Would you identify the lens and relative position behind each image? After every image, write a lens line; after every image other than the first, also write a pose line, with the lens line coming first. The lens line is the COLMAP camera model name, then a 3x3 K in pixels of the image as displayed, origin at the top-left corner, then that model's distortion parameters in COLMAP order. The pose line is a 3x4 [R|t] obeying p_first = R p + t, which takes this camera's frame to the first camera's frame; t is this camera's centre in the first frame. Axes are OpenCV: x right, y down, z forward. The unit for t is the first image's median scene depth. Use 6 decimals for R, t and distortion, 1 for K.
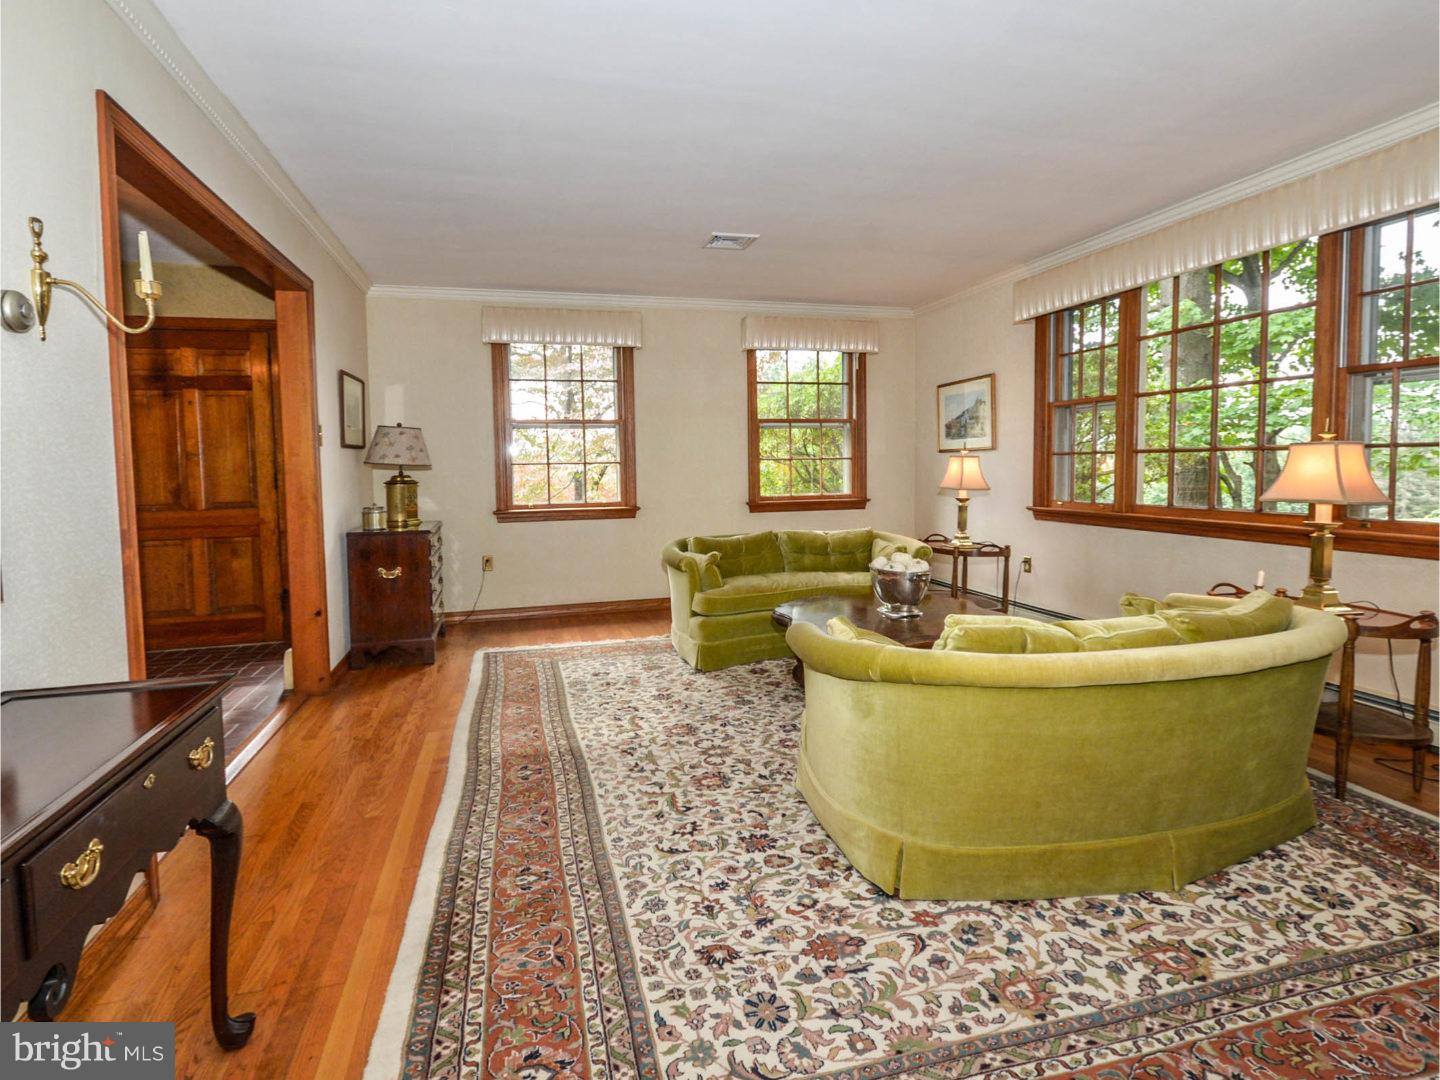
lens RADIAL K [[738.0, 0, 714.1], [0, 738.0, 525.2], [0, 0, 1]] dist [-0.003249, -0.002380]
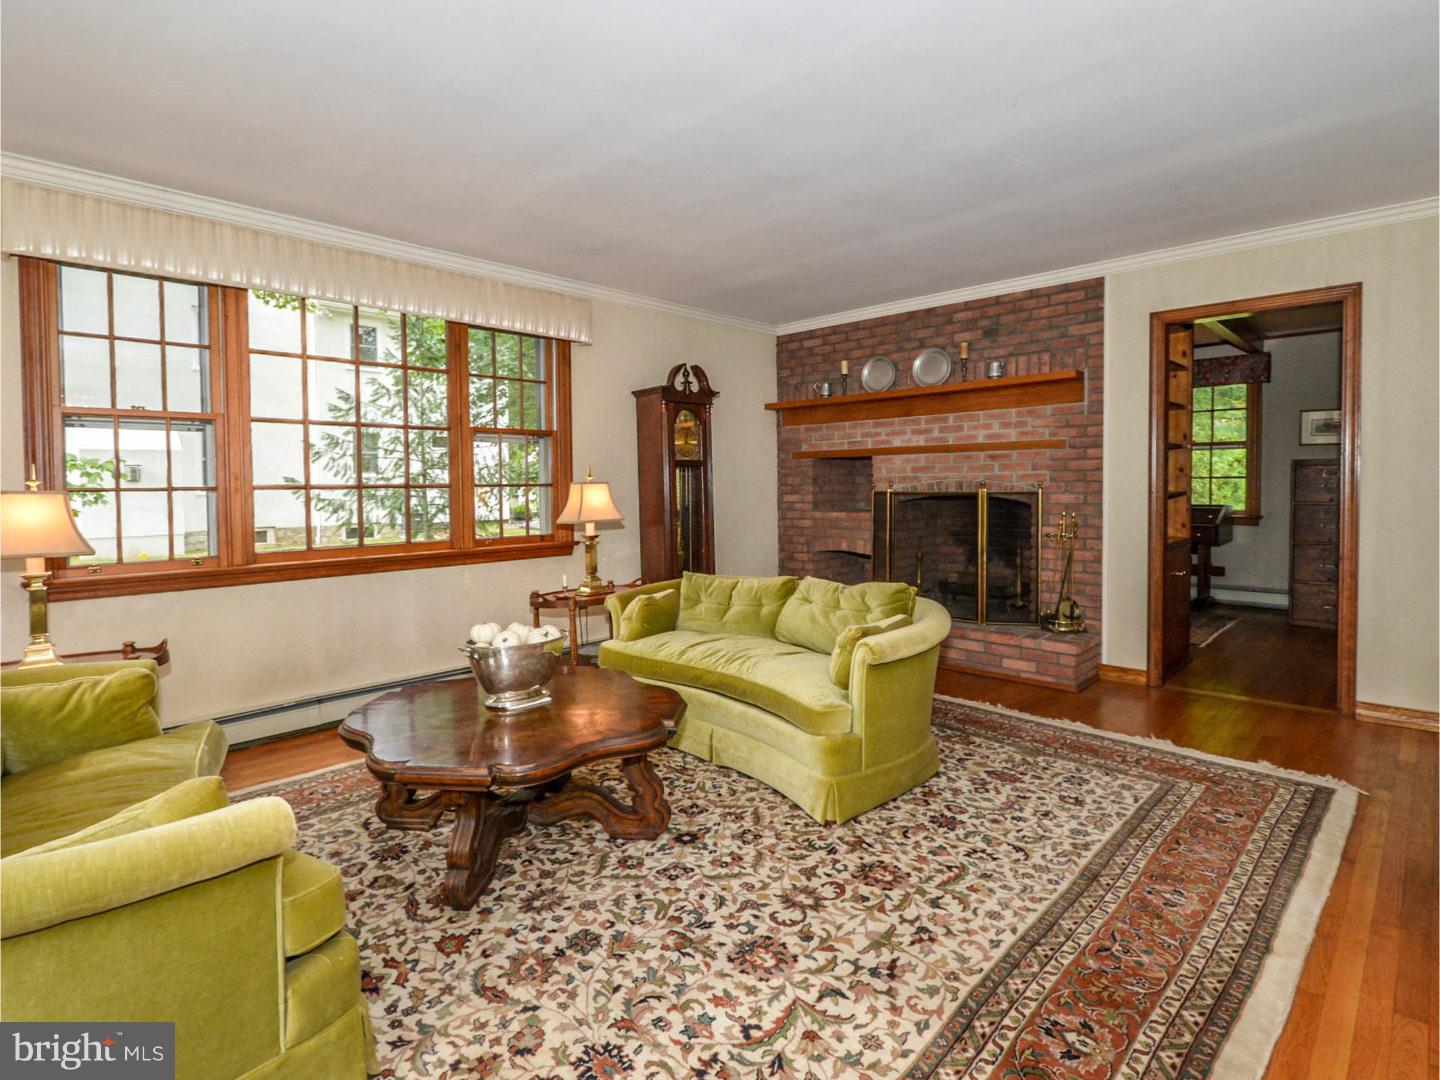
lens RADIAL K [[738.0, 0, 714.5], [0, 738.0, 546.2], [0, 0, 1]] dist [-0.003249, -0.002380]
pose [[-0.506982, -0.047242, 0.860661, -0.614669], [0.093465, 0.989597, 0.109375, -0.125006], [-0.856874, 0.135893, -0.497292, 1.558050]]
